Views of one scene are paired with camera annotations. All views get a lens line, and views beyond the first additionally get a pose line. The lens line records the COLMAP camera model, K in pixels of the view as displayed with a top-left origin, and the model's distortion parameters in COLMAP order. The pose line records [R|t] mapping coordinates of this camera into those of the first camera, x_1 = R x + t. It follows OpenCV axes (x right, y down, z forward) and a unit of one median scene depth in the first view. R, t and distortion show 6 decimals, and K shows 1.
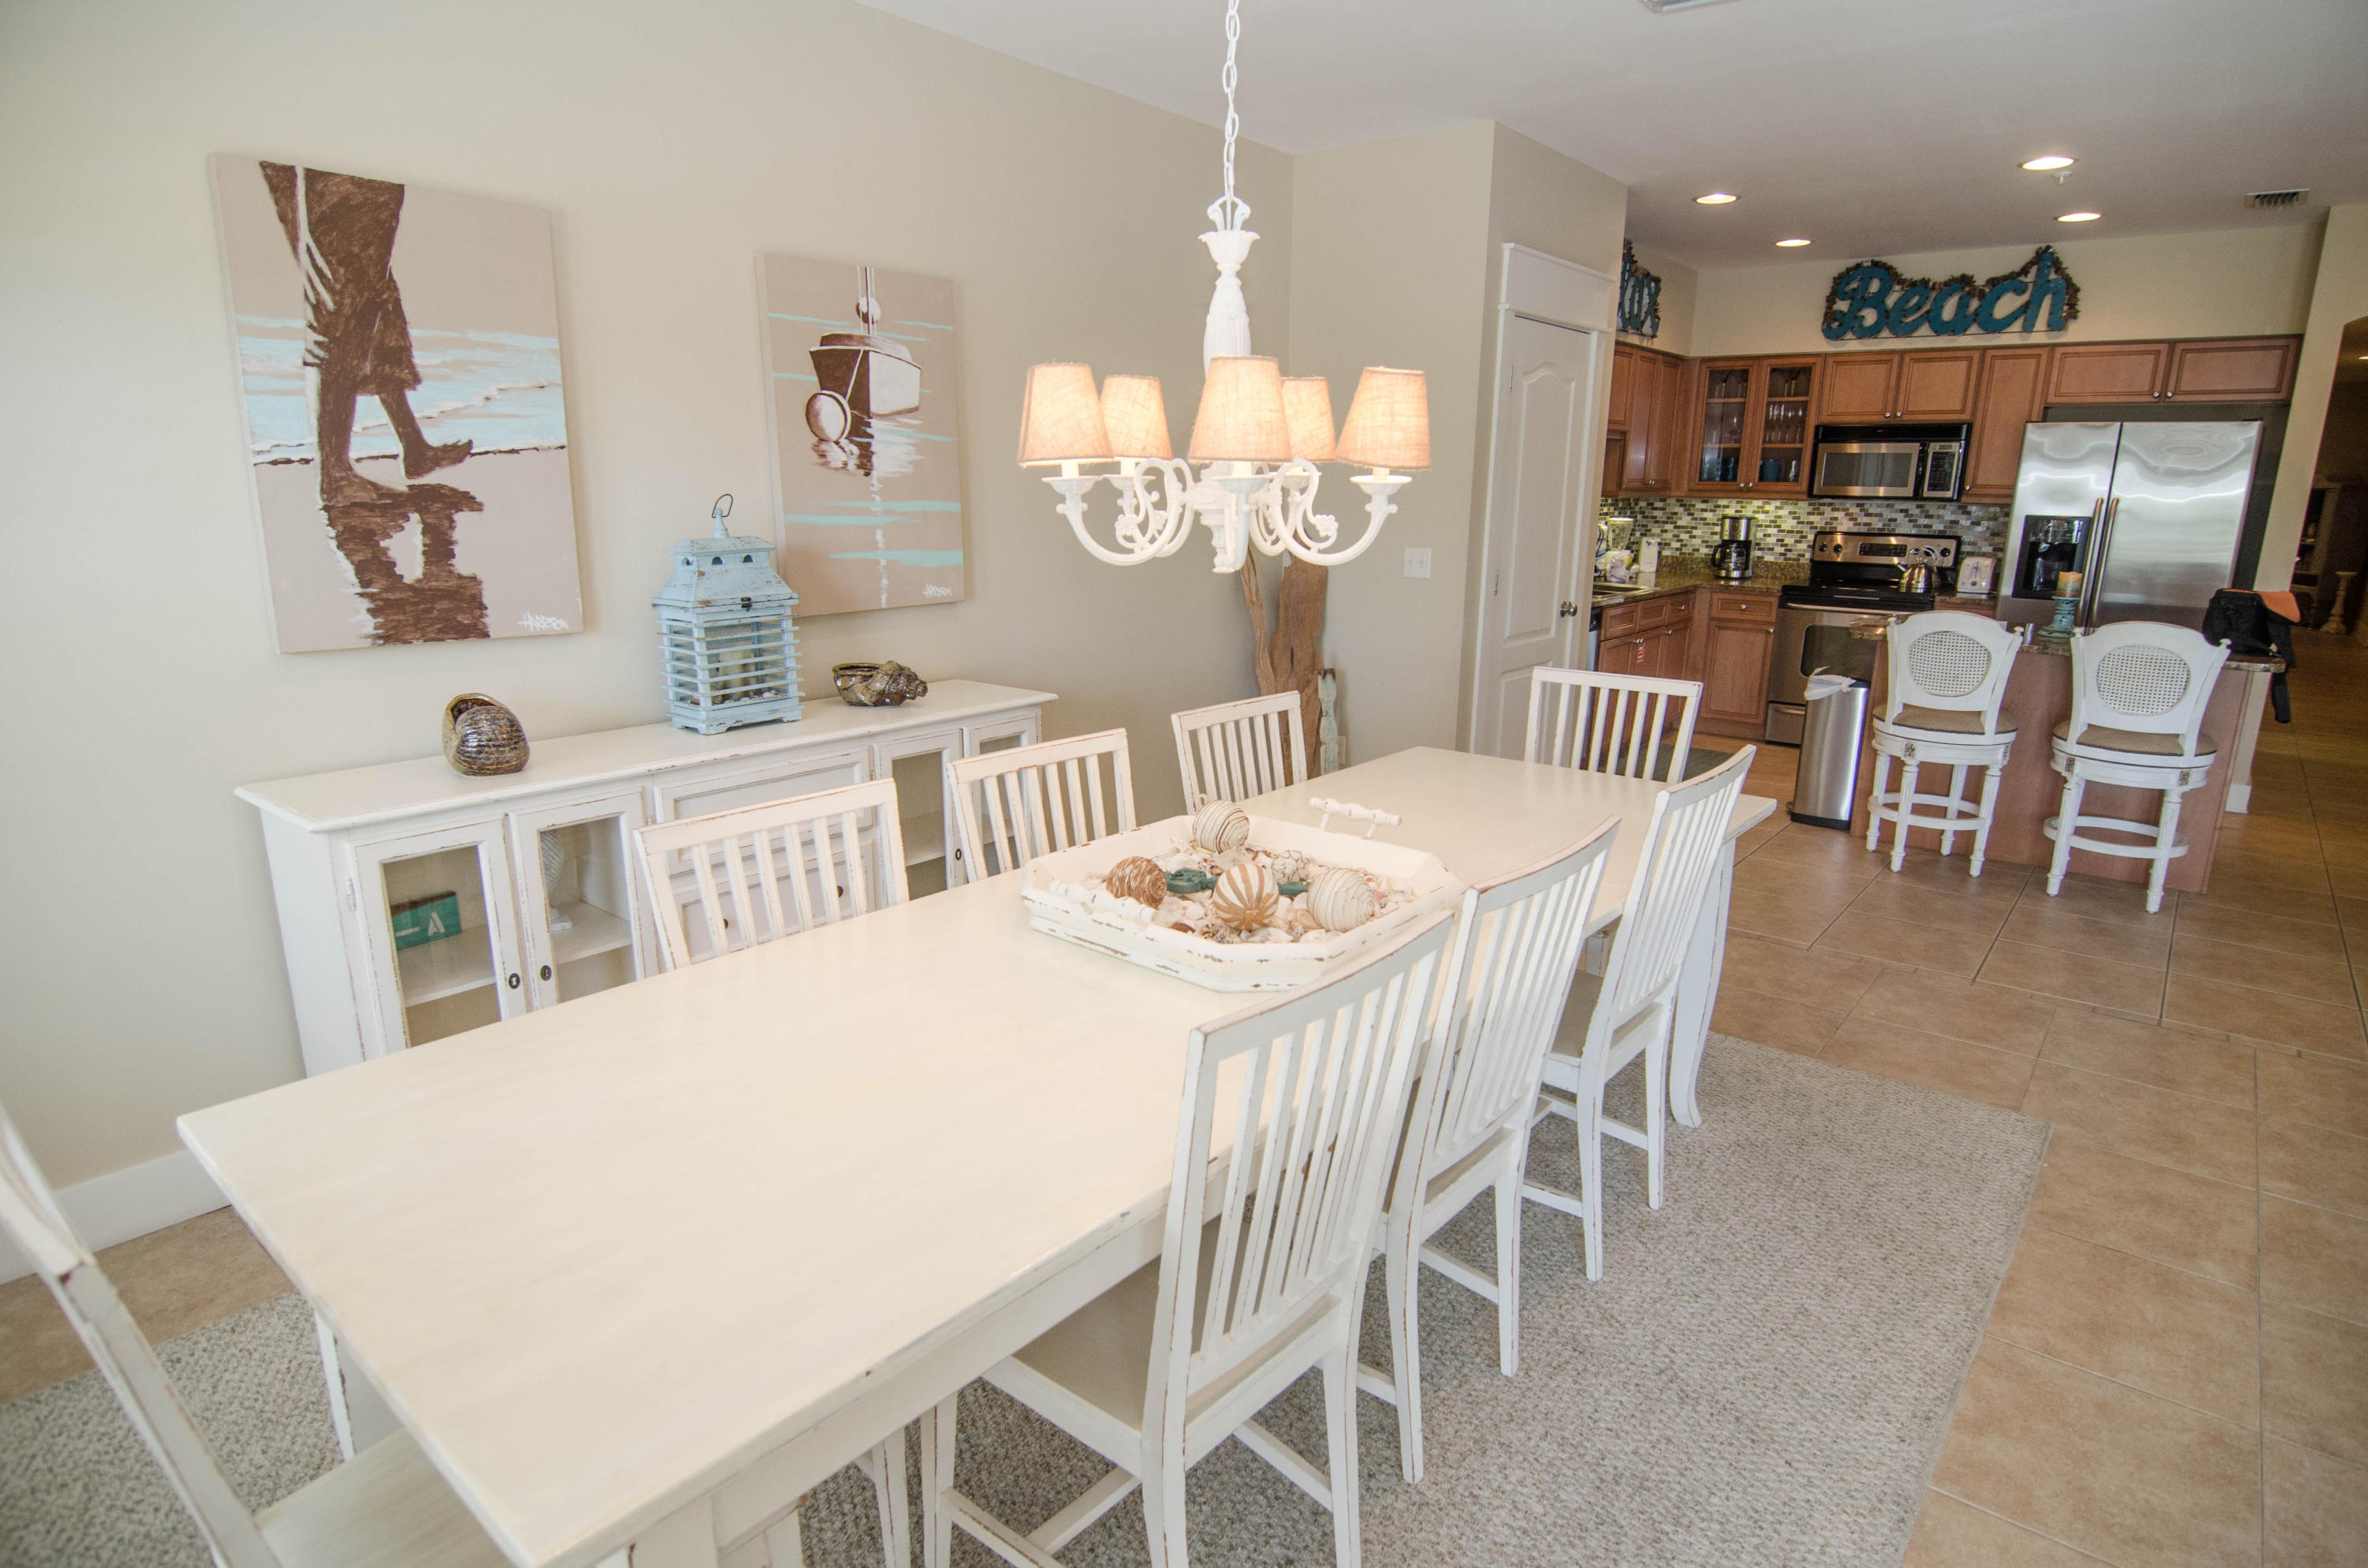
lens RADIAL K [[1263.2, 0, 1194.8], [0, 1263.2, 799.9], [0, 0, 1]] dist [-0.008633, -0.009963]
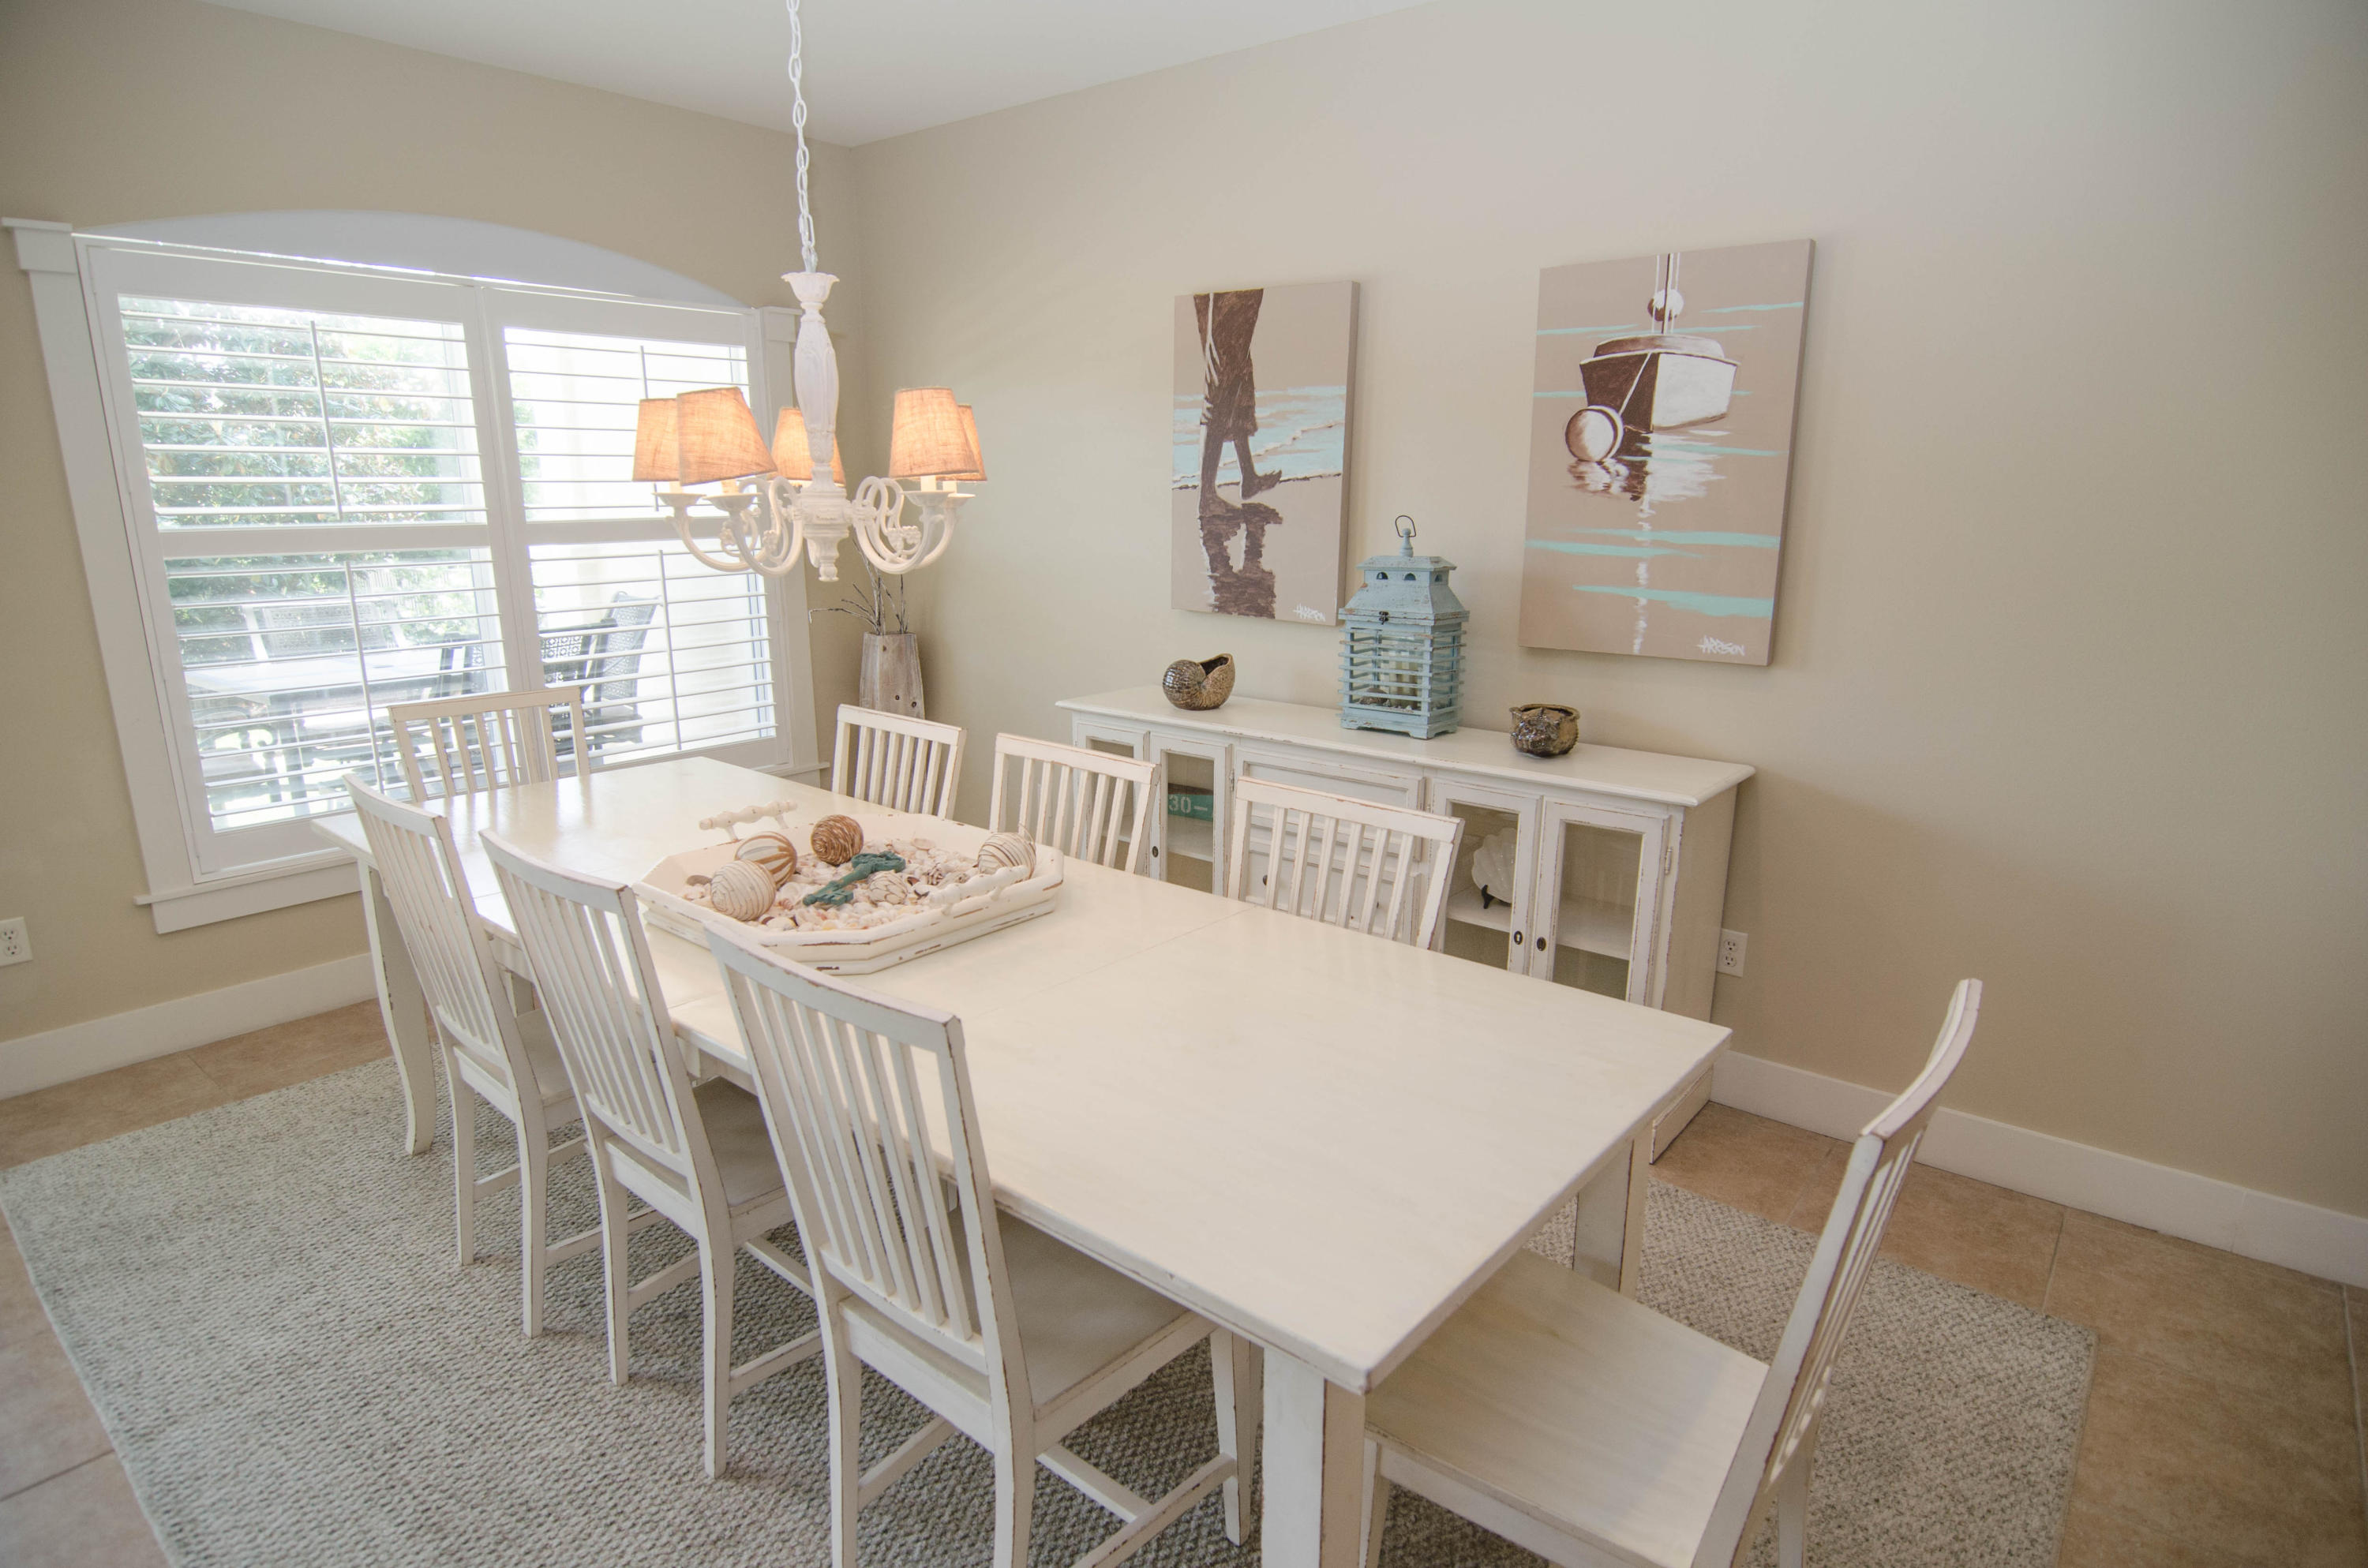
lens RADIAL K [[1263.2, 0, 1199.1], [0, 1263.2, 798.1], [0, 0, 1]] dist [-0.008633, -0.009963]
pose [[0.004109, 0.228926, -0.973435, 0.619031], [-0.254347, 0.941668, 0.220382, -0.177995], [0.967104, 0.246685, 0.062096, 0.703890]]
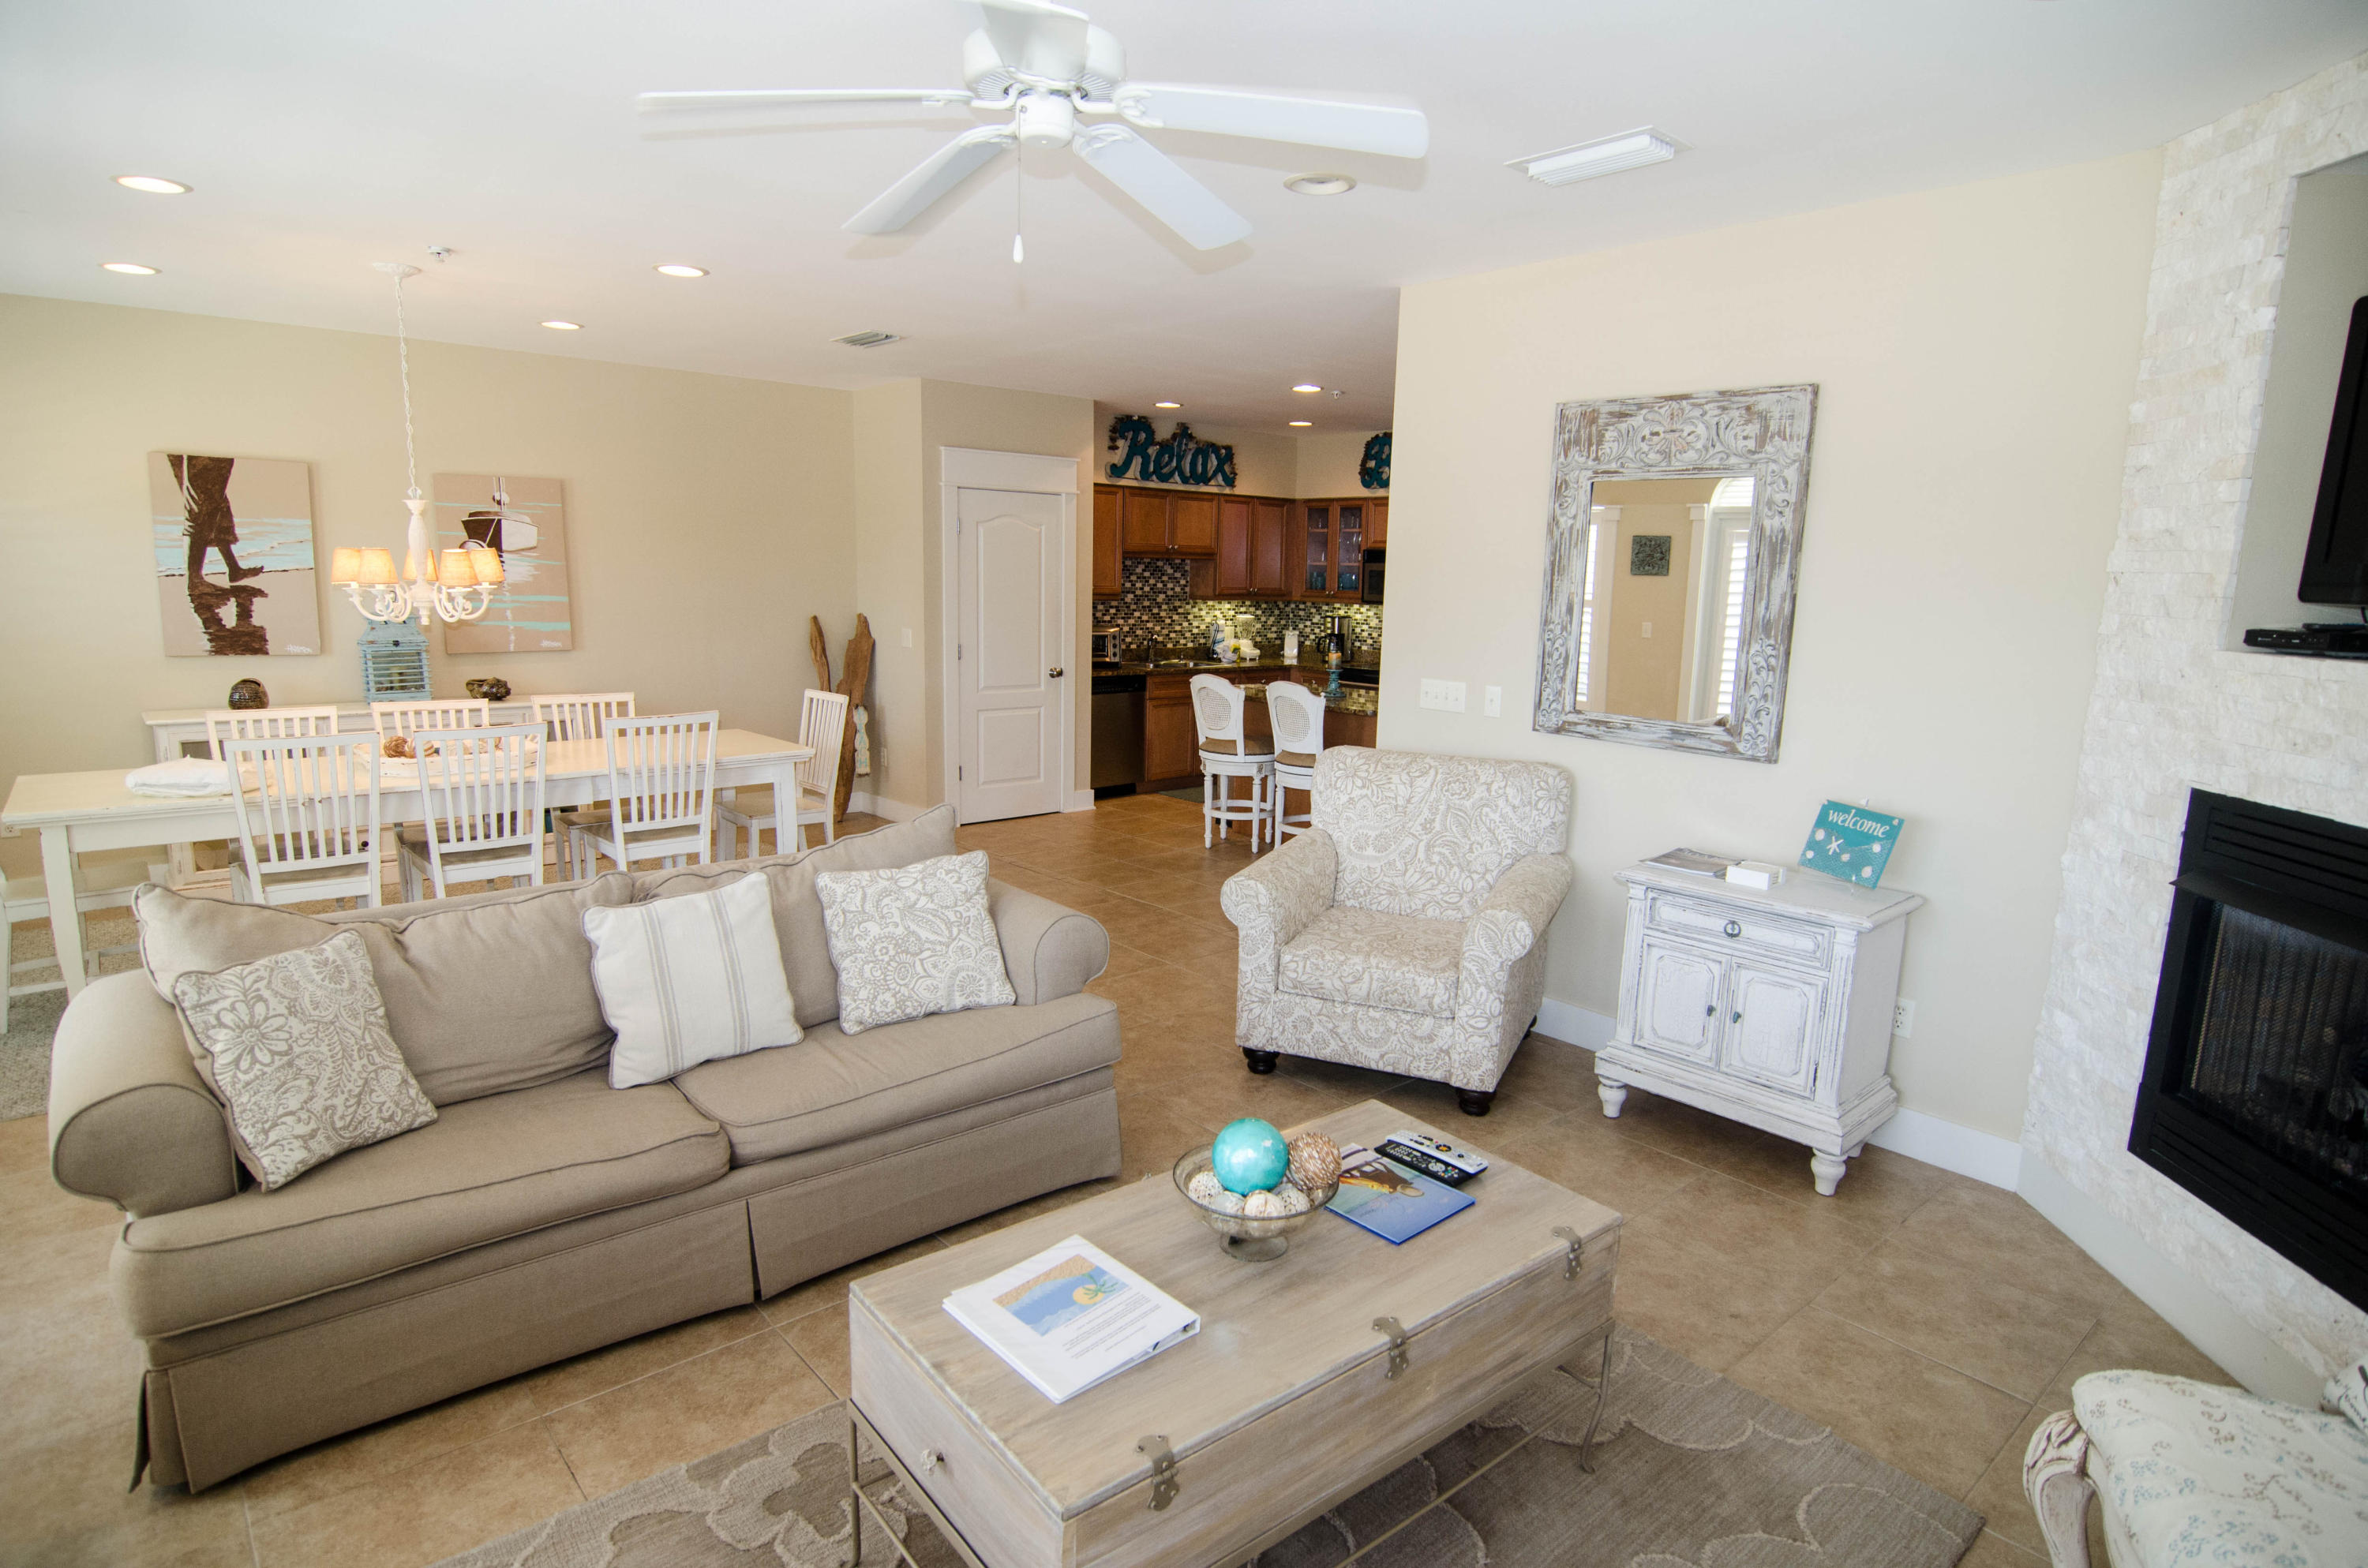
lens RADIAL K [[1263.2, 0, 1193.5], [0, 1263.2, 797.1], [0, 0, 1]] dist [-0.008633, -0.009963]
pose [[0.986422, 0.041256, -0.158966, 1.088807], [-0.053266, 0.995978, -0.072040, 0.148599], [0.155355, 0.079530, 0.984652, -0.687569]]
